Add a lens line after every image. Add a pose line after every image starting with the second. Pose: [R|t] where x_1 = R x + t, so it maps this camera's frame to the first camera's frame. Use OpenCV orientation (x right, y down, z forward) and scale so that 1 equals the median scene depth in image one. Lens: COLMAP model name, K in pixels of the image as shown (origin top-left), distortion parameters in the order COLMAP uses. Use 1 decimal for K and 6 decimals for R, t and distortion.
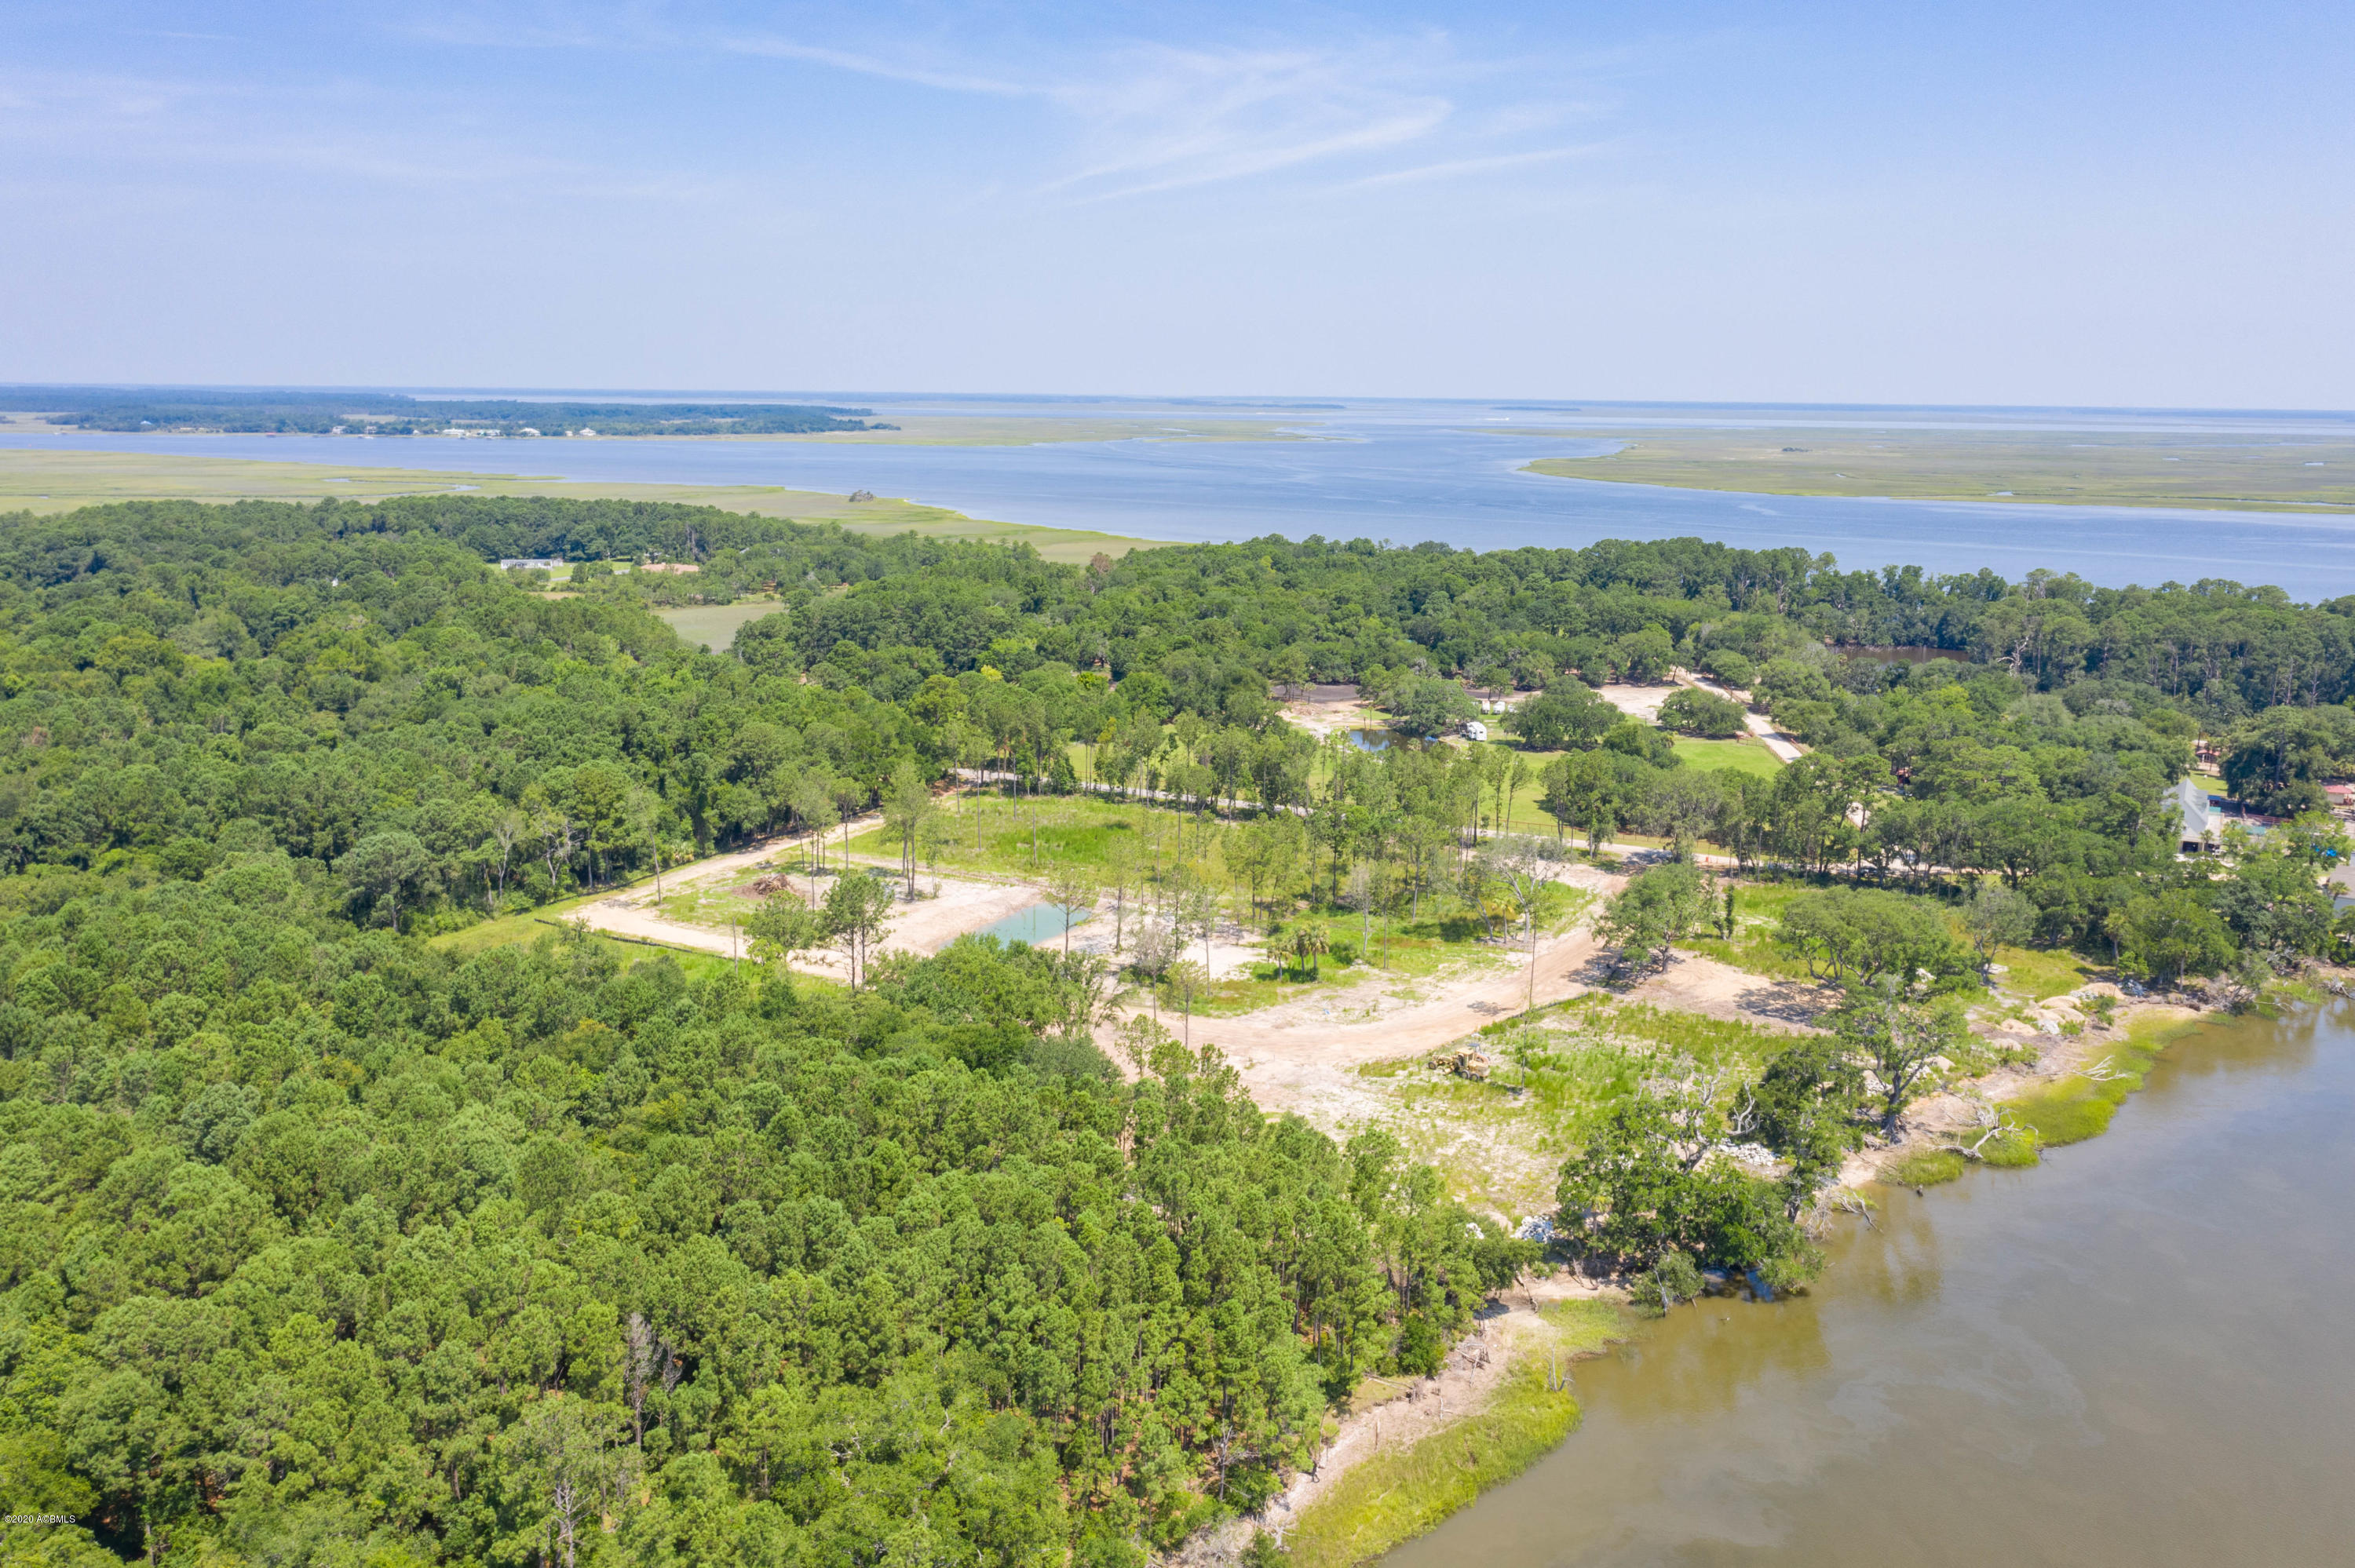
lens RADIAL K [[1873.9, 0, 1177.7], [0, 1873.9, 783.5], [0, 0, 1]] dist [-0.014057, 0.010127]
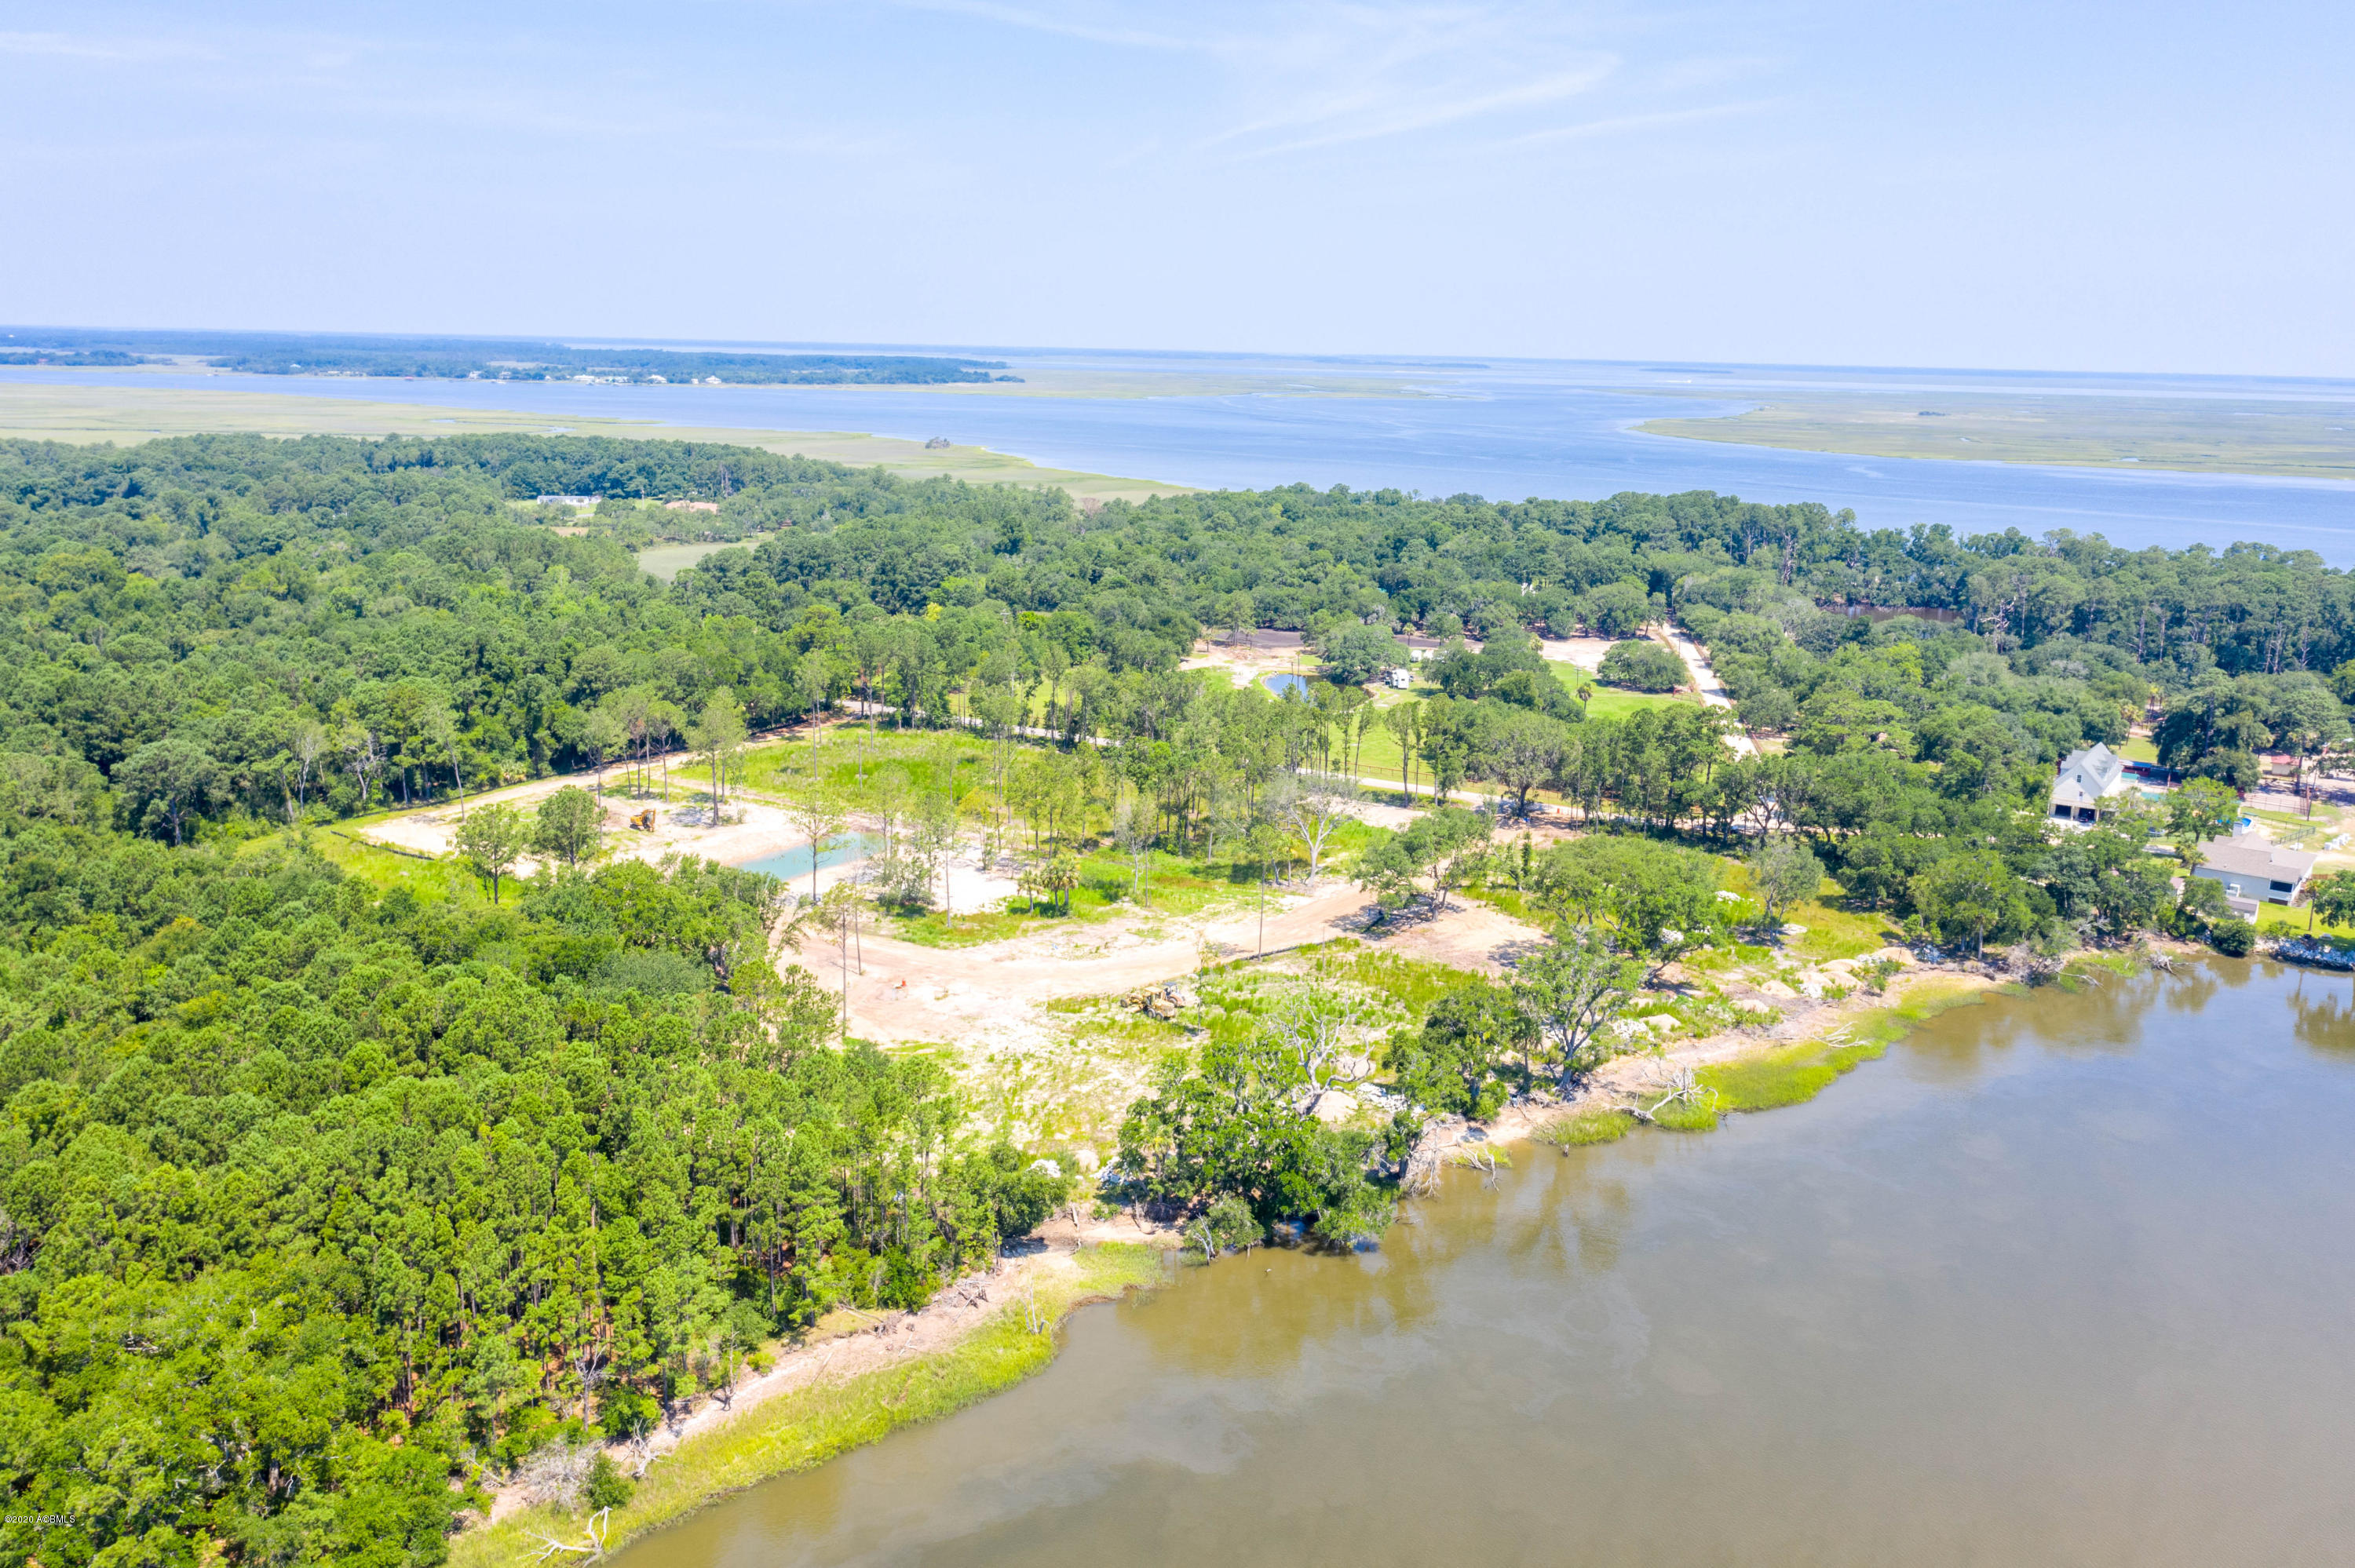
lens RADIAL K [[1873.9, 0, 1173.7], [0, 1873.9, 778.6], [0, 0, 1]] dist [-0.014057, 0.010127]
pose [[0.996585, 0.028704, -0.077420, 0.142956], [-0.027228, 0.999428, 0.020048, 0.008973], [0.077951, -0.017872, 0.996797, 0.025308]]
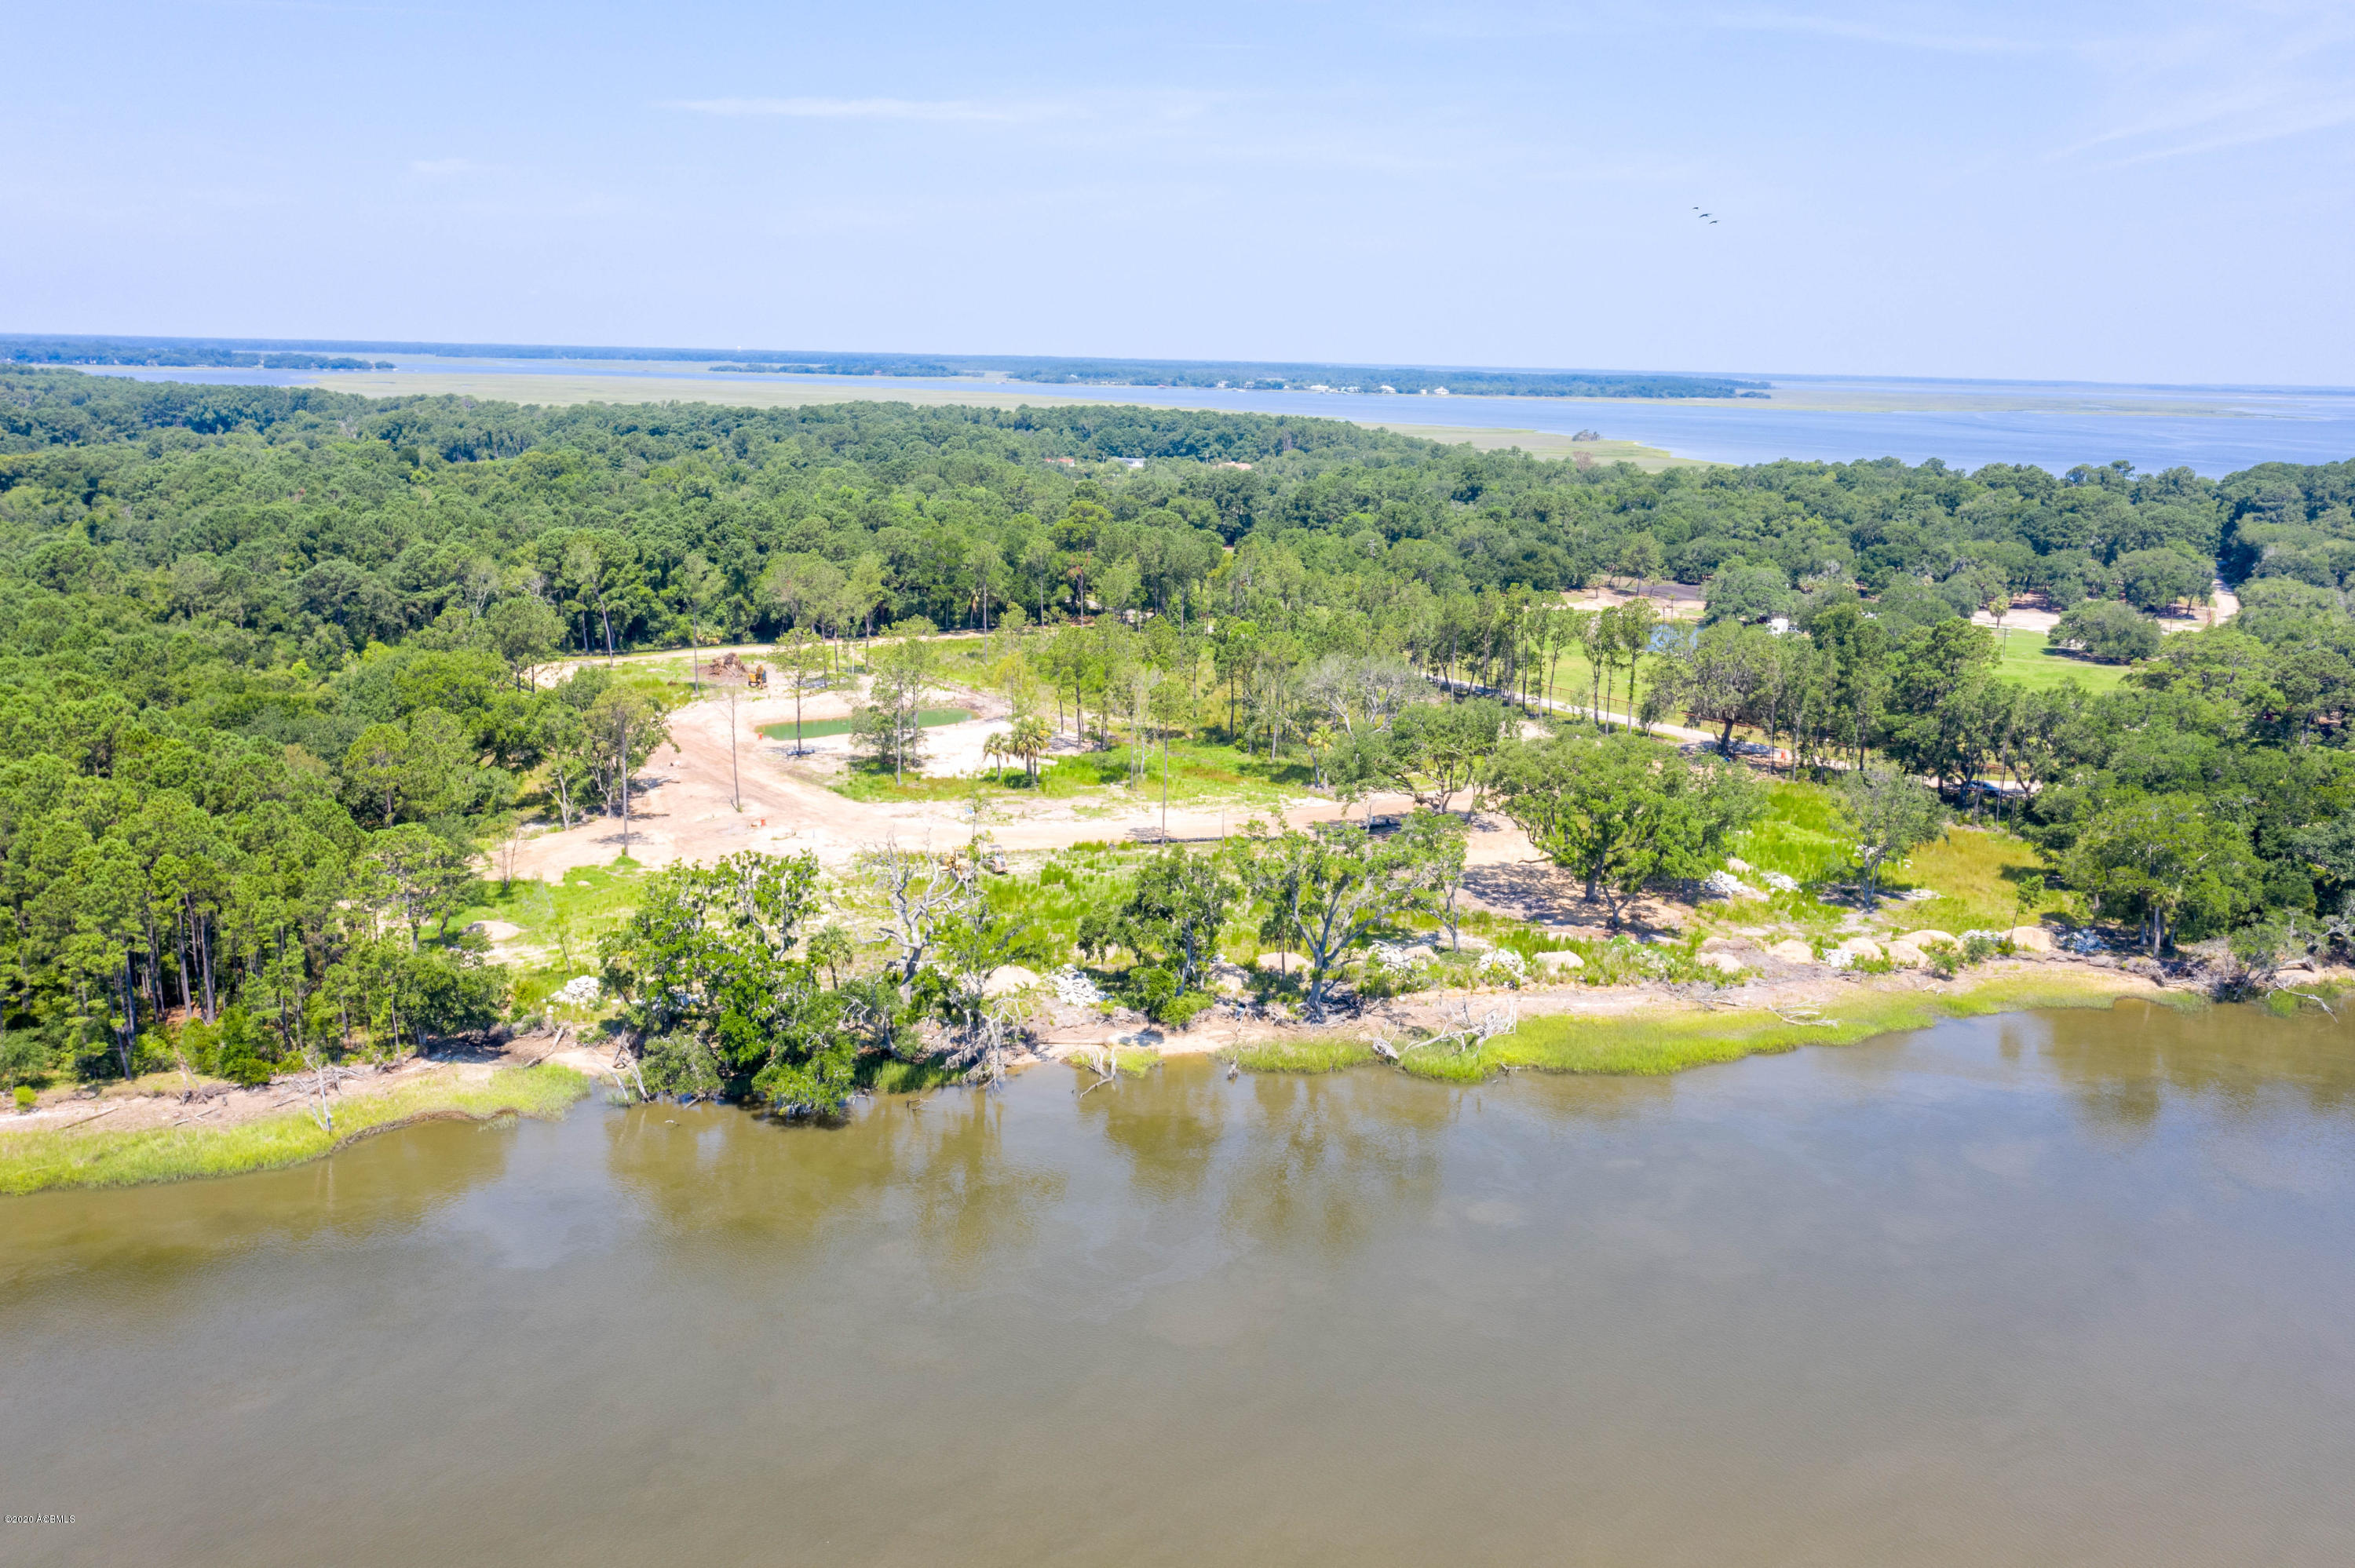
lens RADIAL K [[1873.9, 0, 1174.2], [0, 1873.9, 769.0], [0, 0, 1]] dist [-0.014057, 0.010127]
pose [[0.882723, 0.109239, -0.457020, 0.367509], [-0.108765, 0.993689, 0.027440, 0.046403], [0.457133, 0.025485, 0.889033, 0.191389]]
